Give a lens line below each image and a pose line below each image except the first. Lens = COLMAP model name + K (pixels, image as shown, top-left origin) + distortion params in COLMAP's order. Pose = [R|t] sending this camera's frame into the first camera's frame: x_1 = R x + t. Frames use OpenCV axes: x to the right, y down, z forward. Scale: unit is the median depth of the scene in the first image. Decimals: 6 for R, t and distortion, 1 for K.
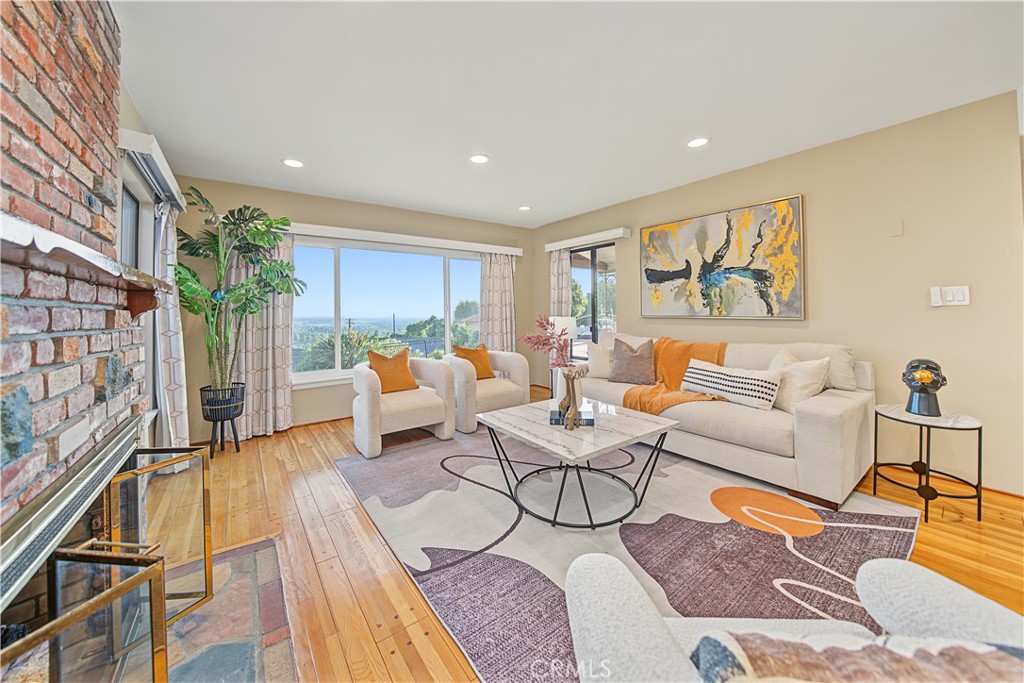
lens RADIAL K [[358.7, 0, 508.8], [0, 358.7, 308.8], [0, 0, 1]] dist [-0.016008, 0.000246]
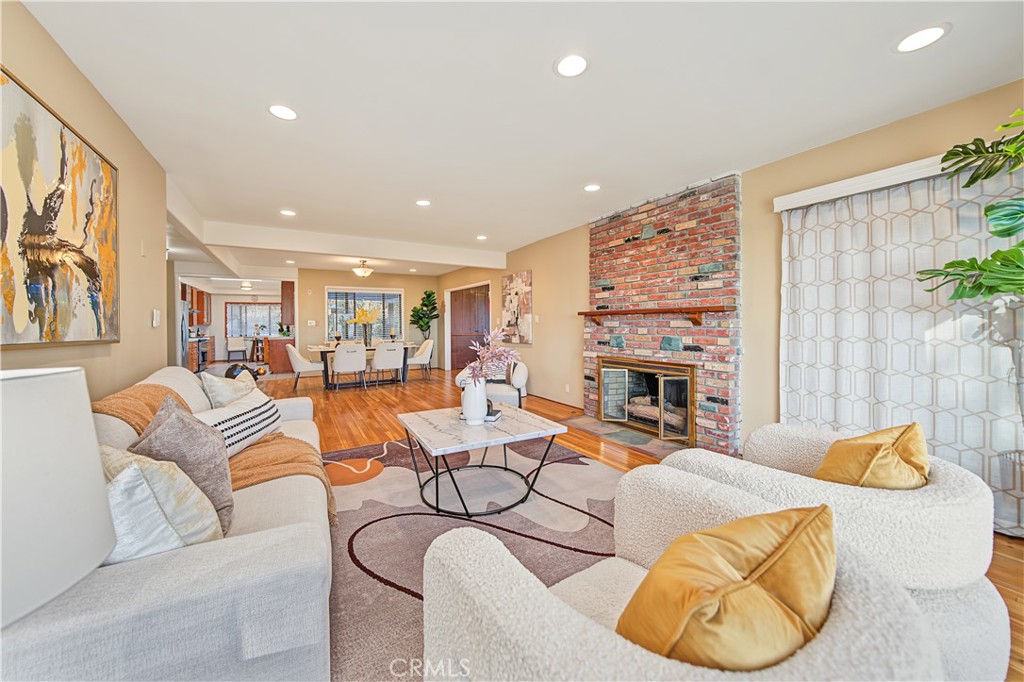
lens RADIAL K [[358.7, 0, 506.7], [0, 358.7, 329.8], [0, 0, 1]] dist [-0.016008, 0.000246]
pose [[-0.993948, 0.017197, 0.108500, -0.027452], [0.017691, 0.999837, 0.003597, 0.014450], [-0.108420, 0.005494, -0.994090, 1.417852]]
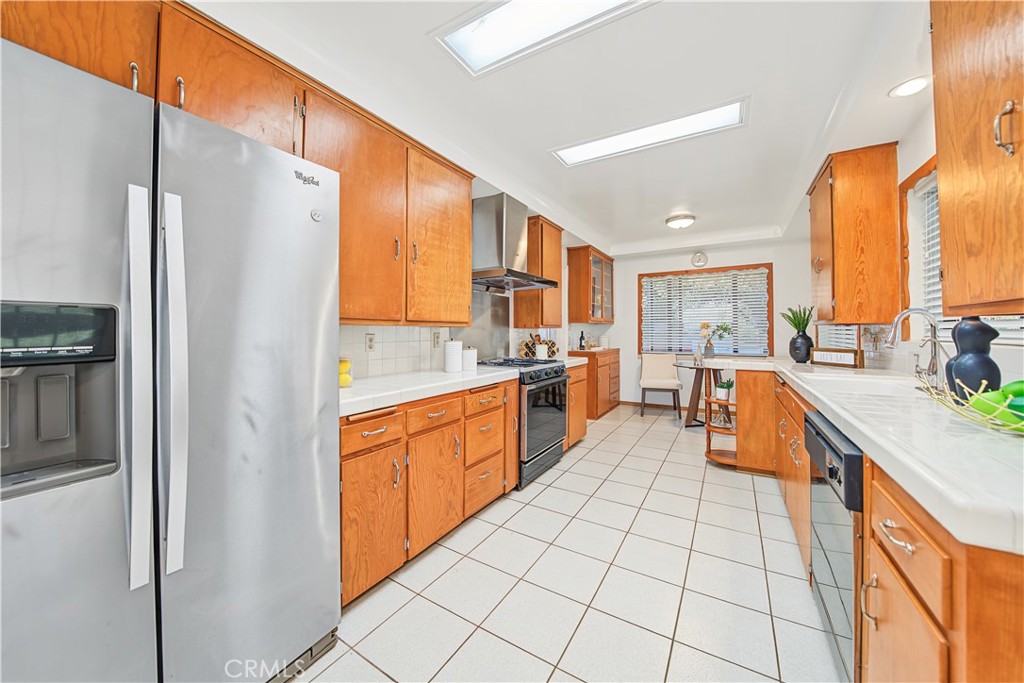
lens RADIAL K [[358.7, 0, 515.0], [0, 358.7, 336.7], [0, 0, 1]] dist [-0.016008, 0.000246]
pose [[-0.380495, -0.003014, 0.924778, 1.931320], [0.002176, 0.999989, 0.004154, -0.030100], [-0.924780, 0.003593, -0.380484, -0.733053]]
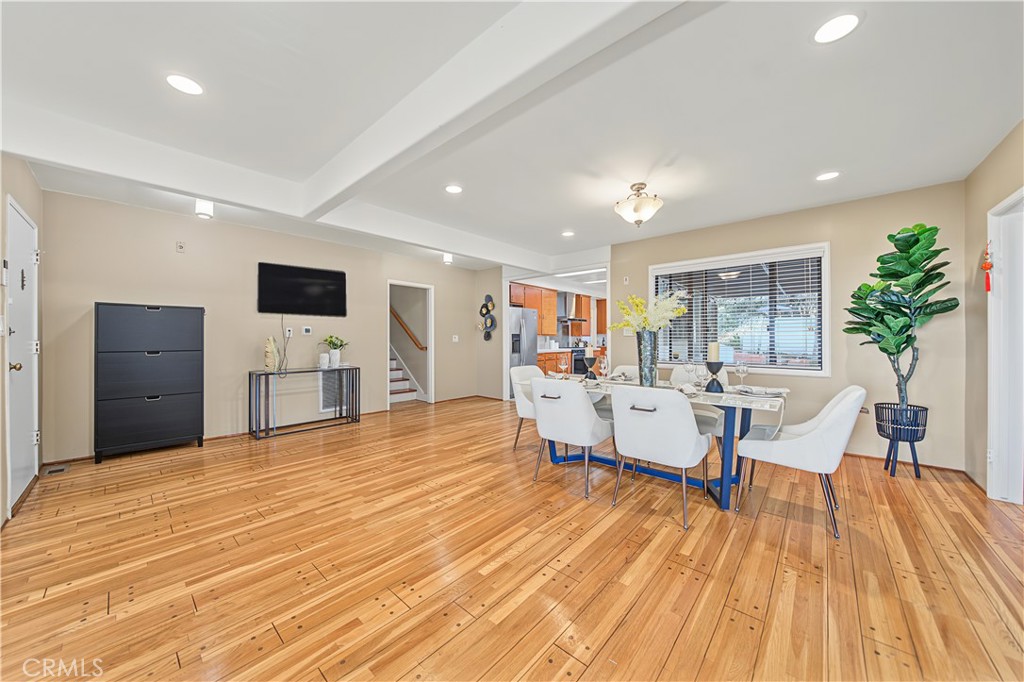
lens RADIAL K [[358.7, 0, 508.0], [0, 358.7, 338.0], [0, 0, 1]] dist [-0.016008, 0.000246]
pose [[-0.196690, 0.010125, 0.980413, 0.213725], [-0.006028, 0.999915, -0.011536, -0.001493], [-0.980447, -0.008178, -0.196612, -0.083172]]
